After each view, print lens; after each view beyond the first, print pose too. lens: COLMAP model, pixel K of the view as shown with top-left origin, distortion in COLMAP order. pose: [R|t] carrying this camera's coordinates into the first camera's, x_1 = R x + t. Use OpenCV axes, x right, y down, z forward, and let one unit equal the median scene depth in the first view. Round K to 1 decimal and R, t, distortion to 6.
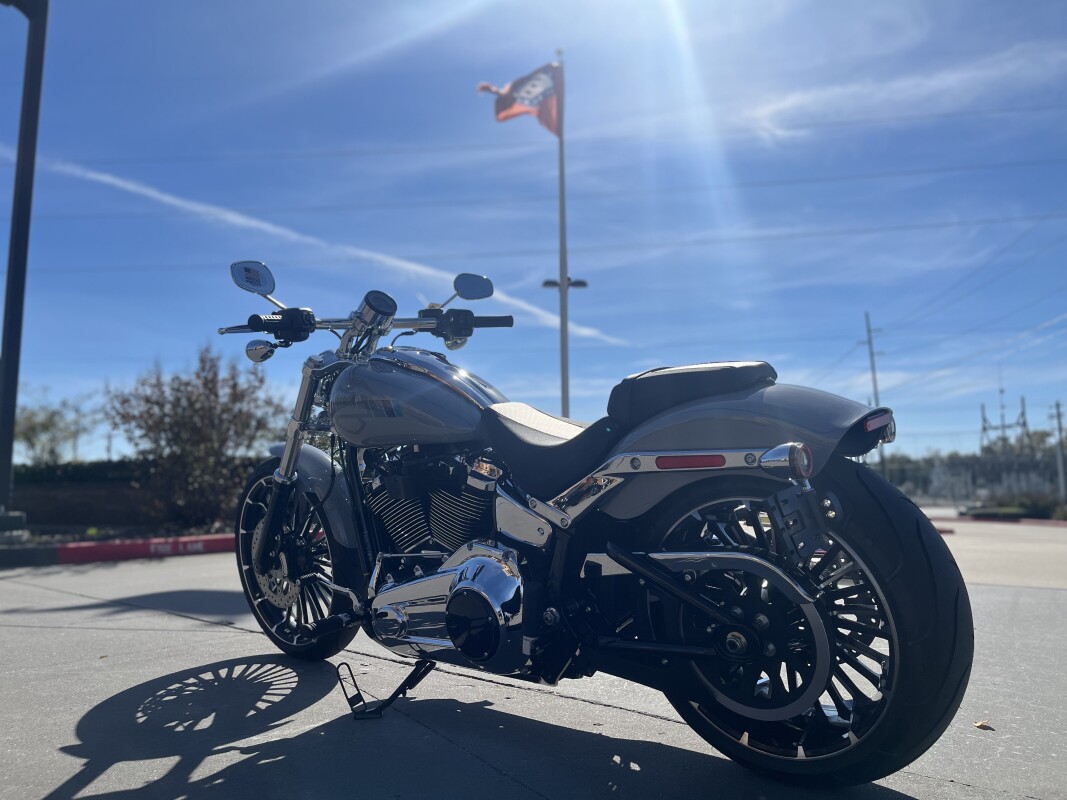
lens RADIAL K [[869.3, 0, 532.3], [0, 869.3, 418.6], [0, 0, 1]] dist [-0.001930, -0.000417]
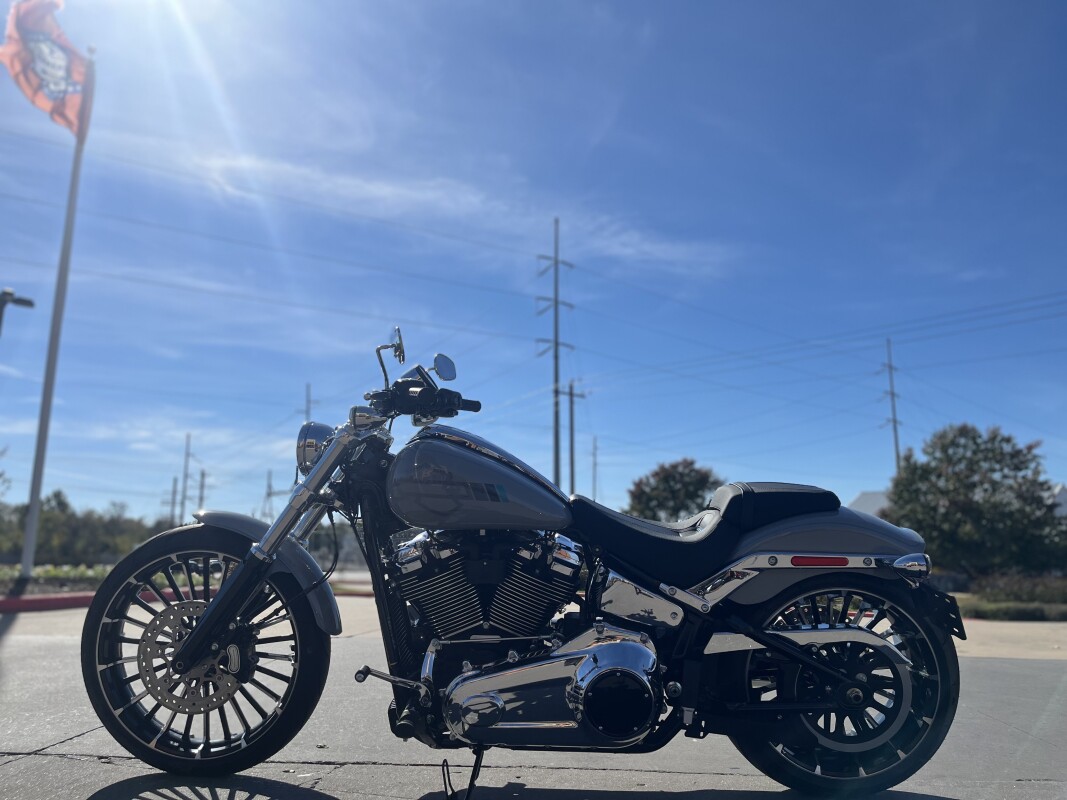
lens RADIAL K [[879.6, 0, 533.5], [0, 879.6, 400.0], [0, 0, 1]] dist [0.007275, -0.009999]
pose [[0.732194, 0.135900, 0.667400, -0.787333], [-0.078671, 0.990208, -0.115323, -0.004672], [-0.676537, 0.031933, 0.735716, 0.205620]]
